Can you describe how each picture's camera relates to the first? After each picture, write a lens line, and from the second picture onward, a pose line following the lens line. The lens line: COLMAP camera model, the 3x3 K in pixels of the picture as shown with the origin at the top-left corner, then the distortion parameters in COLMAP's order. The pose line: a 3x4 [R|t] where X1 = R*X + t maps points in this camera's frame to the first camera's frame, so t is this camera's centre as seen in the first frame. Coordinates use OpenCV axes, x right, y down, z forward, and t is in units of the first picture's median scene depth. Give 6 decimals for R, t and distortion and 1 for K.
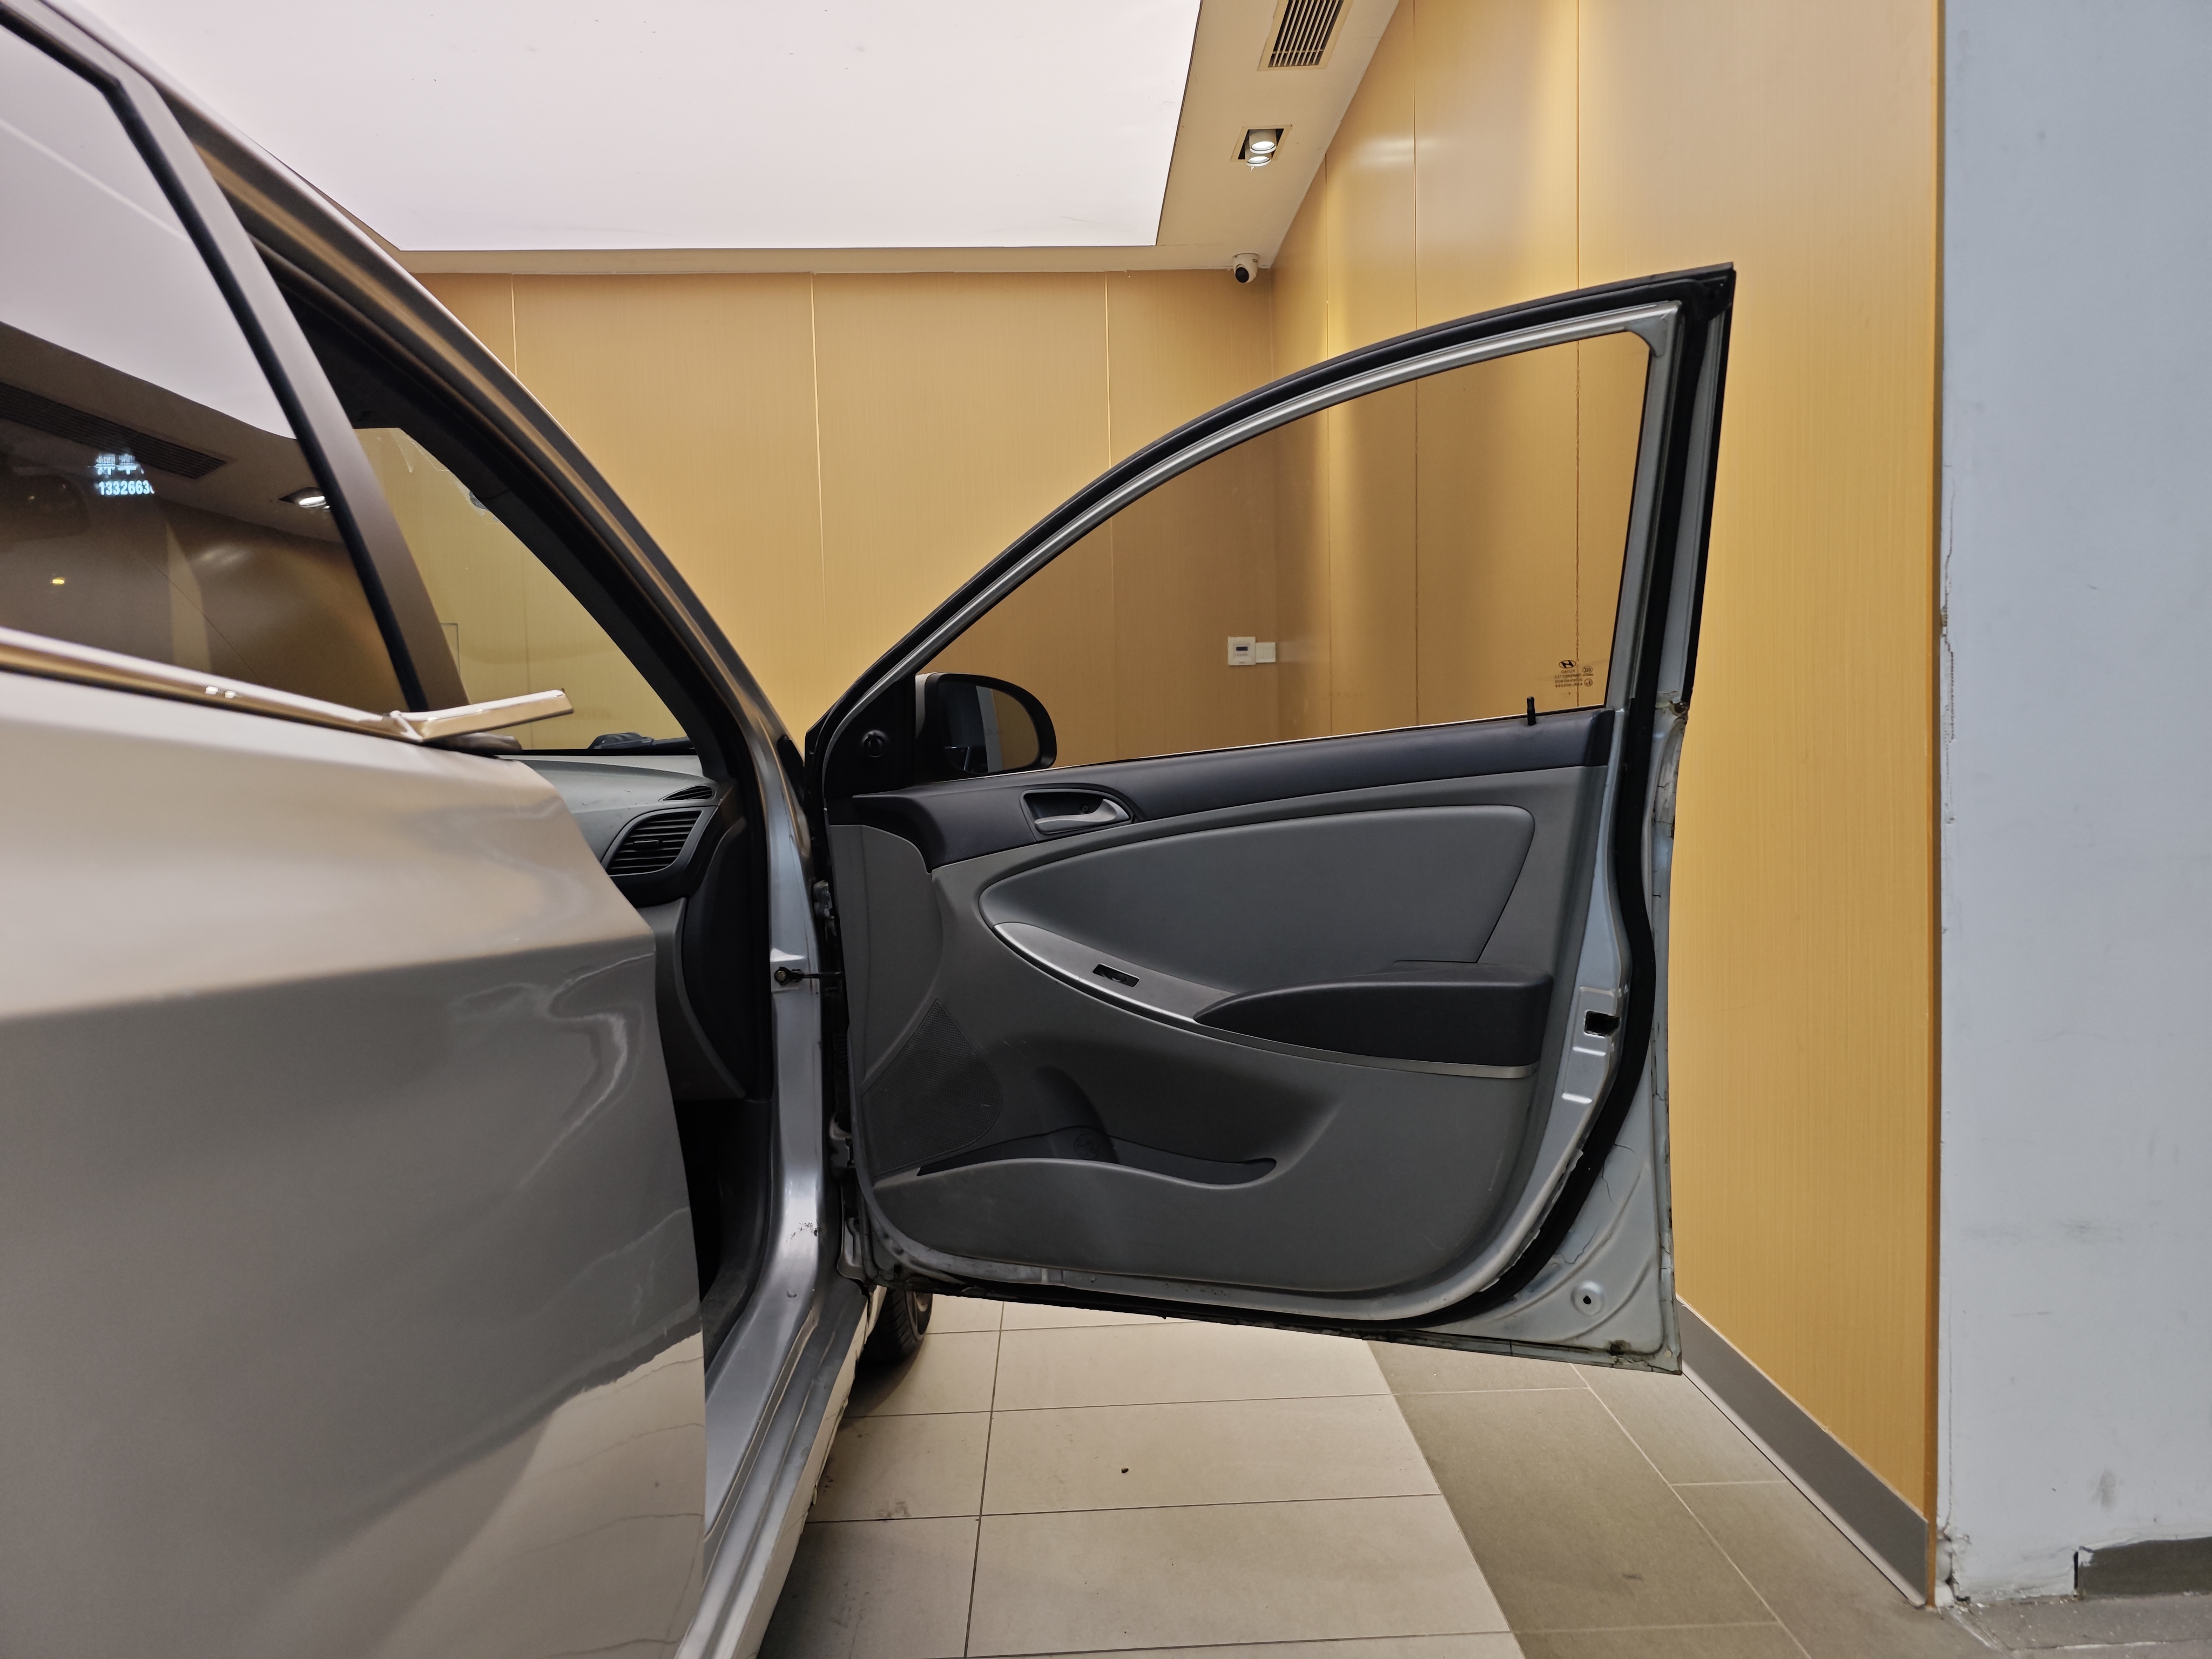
lens RADIAL K [[1499.5, 0, 1110.9], [0, 1499.5, 827.2], [0, 0, 1]] dist [0.043787, -0.039067]
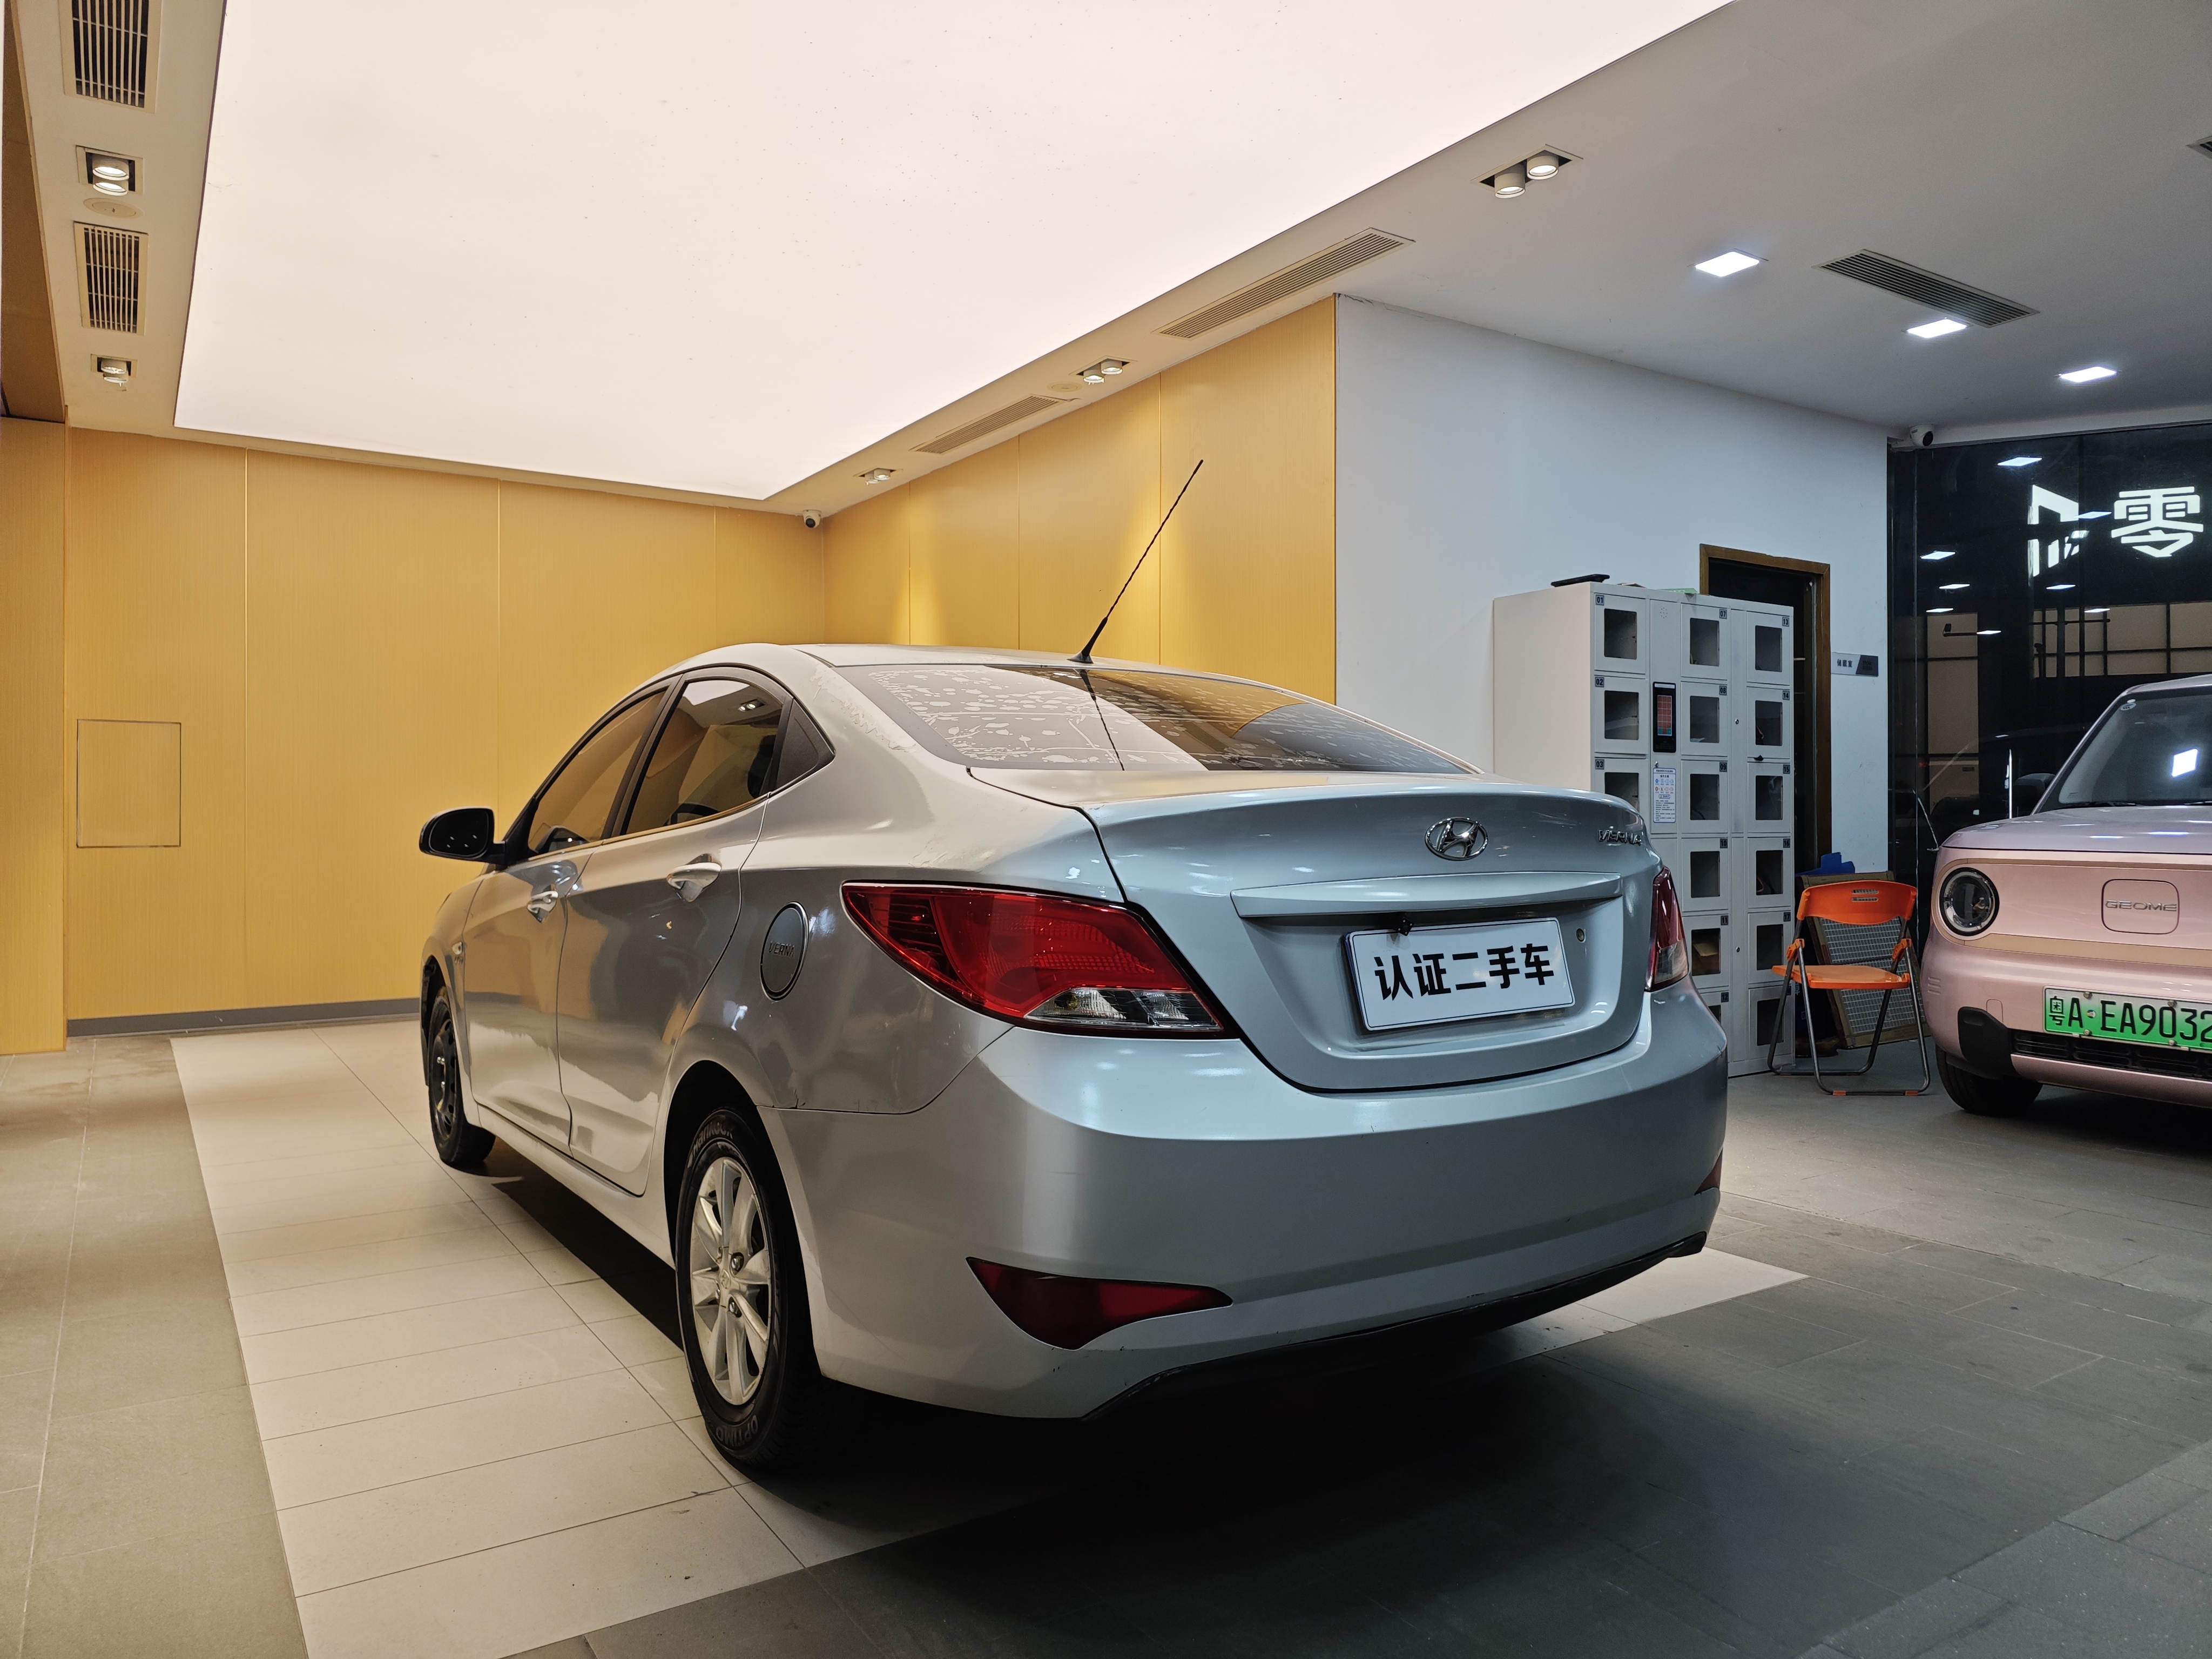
lens RADIAL K [[1499.5, 0, 1107.6], [0, 1499.5, 816.6], [0, 0, 1]] dist [0.043787, -0.039067]
pose [[0.856127, 0.025380, 0.516142, -1.542679], [0.009792, 0.997817, -0.065308, 0.101898], [-0.516673, 0.060966, 0.854010, -1.513969]]
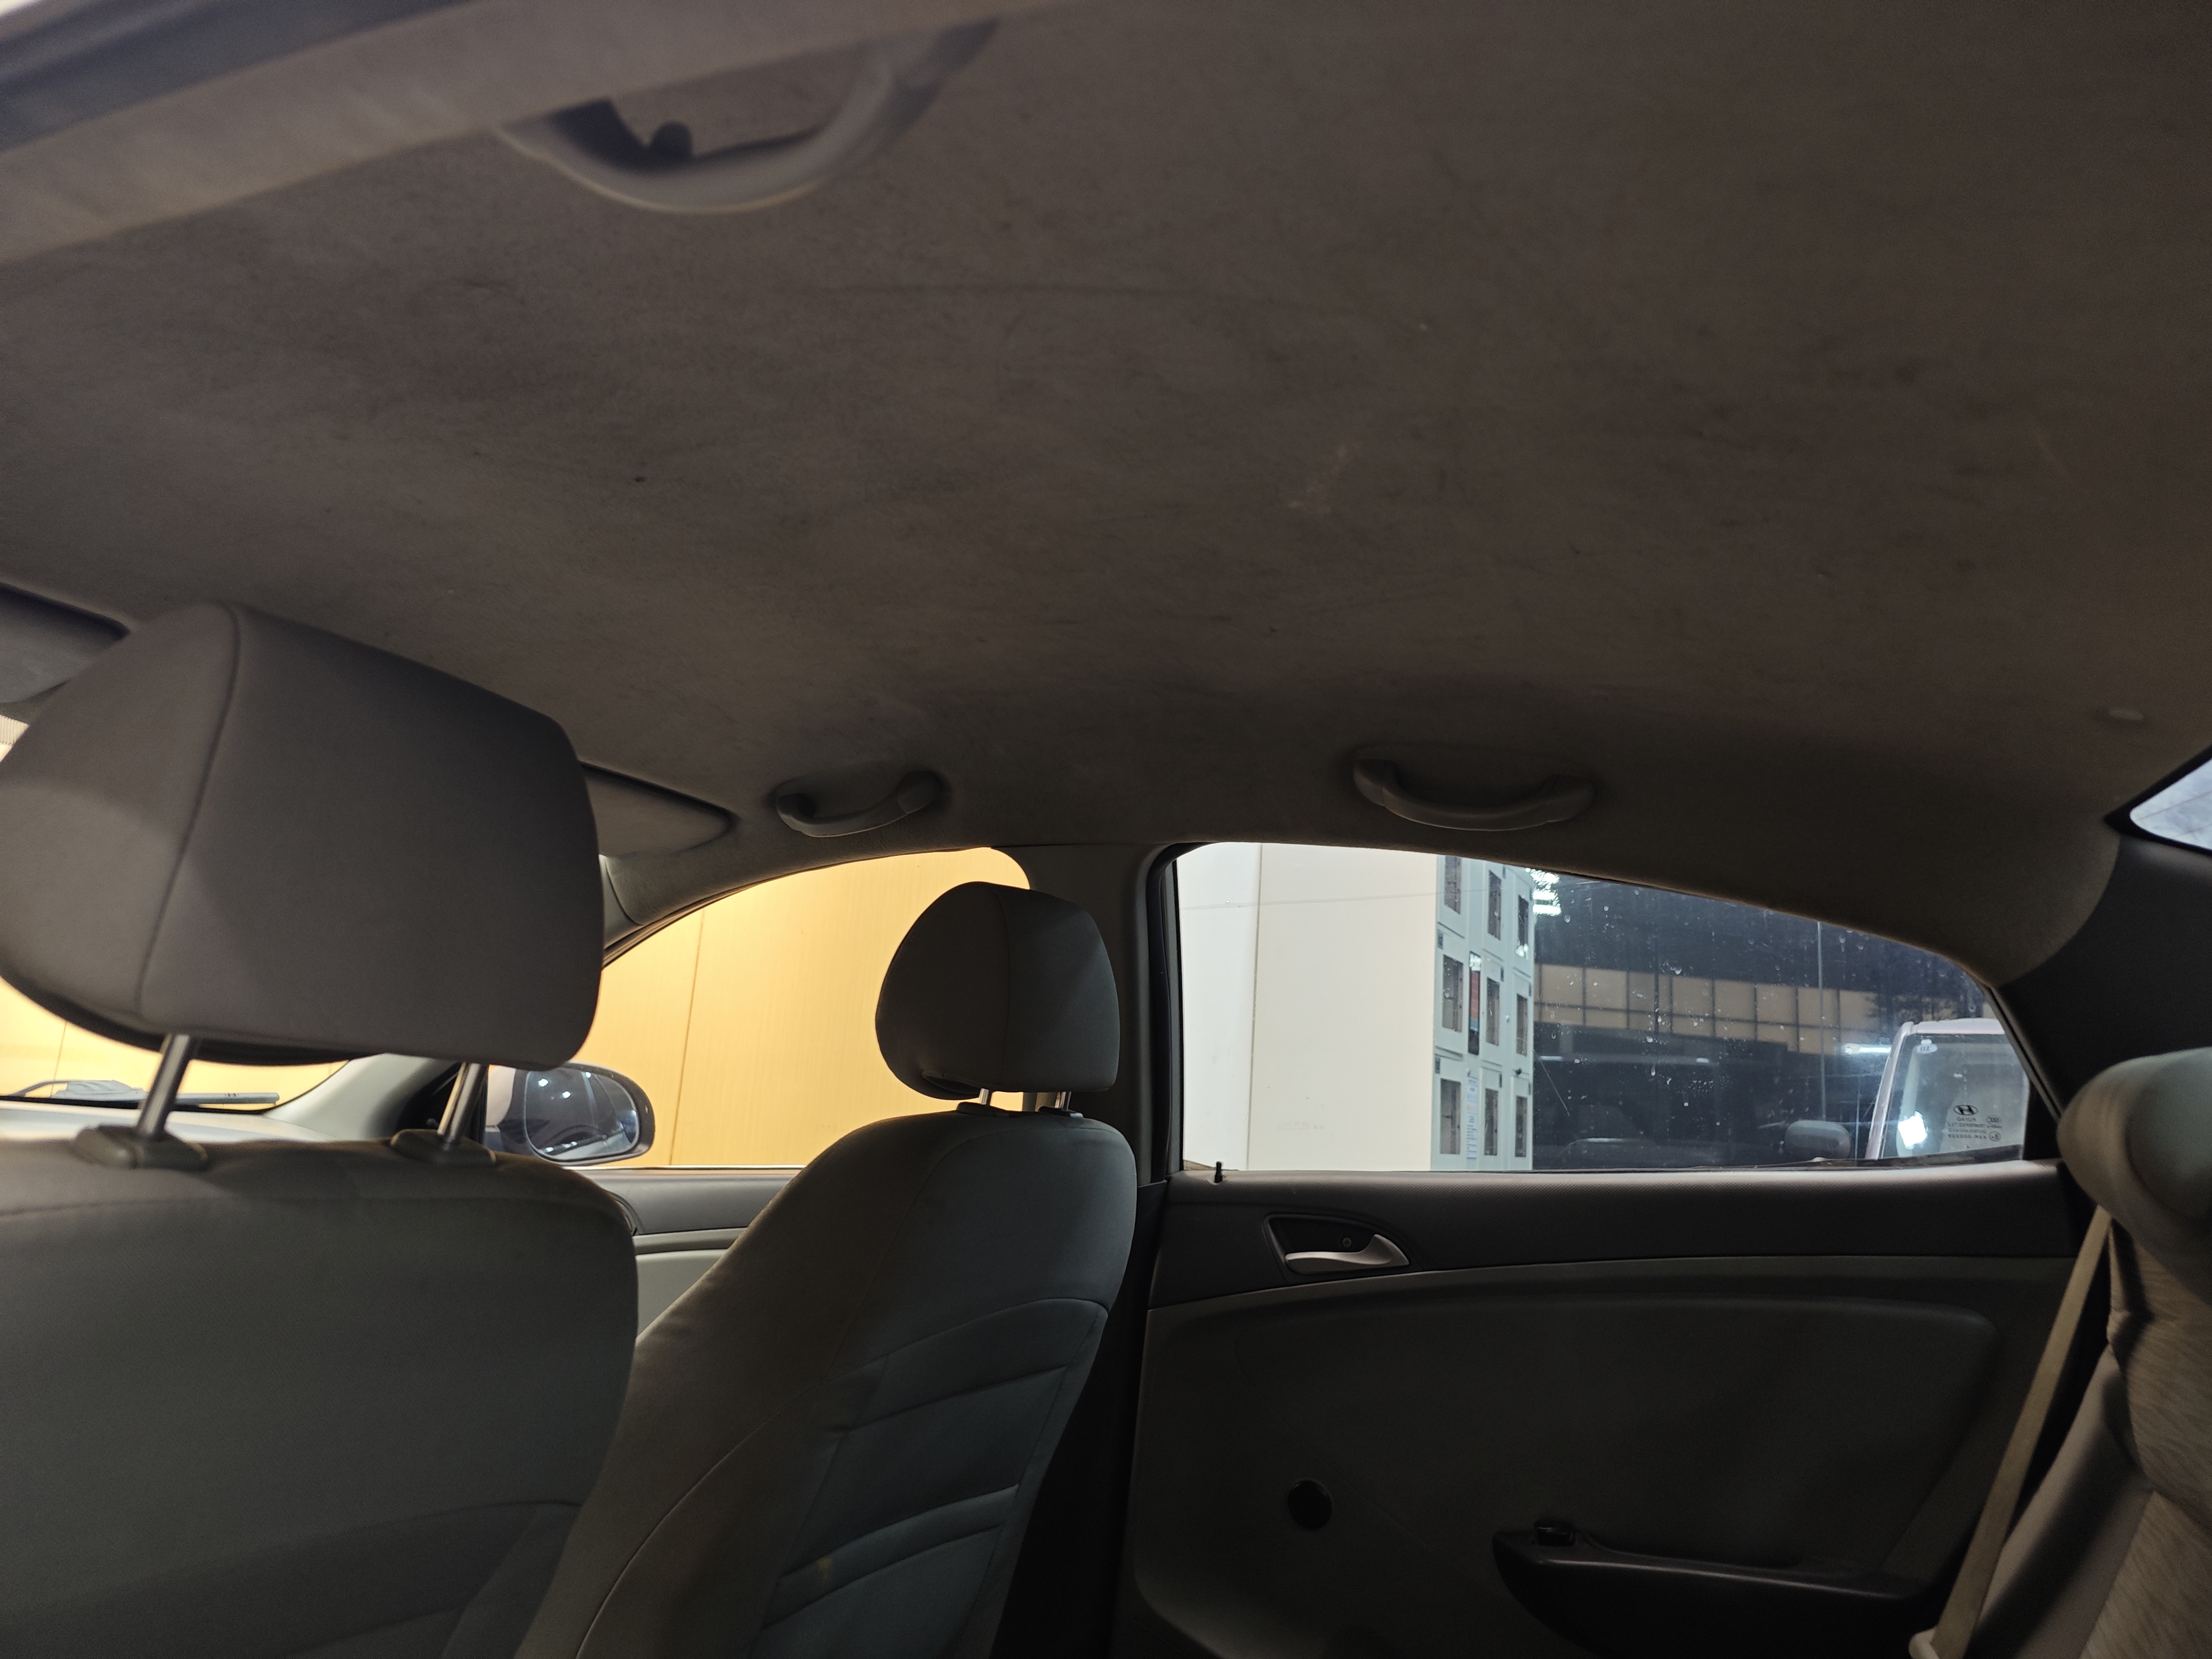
lens RADIAL K [[1499.5, 0, 1116.7], [0, 1499.5, 808.9], [0, 0, 1]] dist [0.043787, -0.039067]
pose [[0.451919, 0.234872, 0.860584, -1.086866], [-0.031184, 0.968286, -0.247891, -0.020821], [-0.891514, 0.085190, 0.444911, 0.118834]]
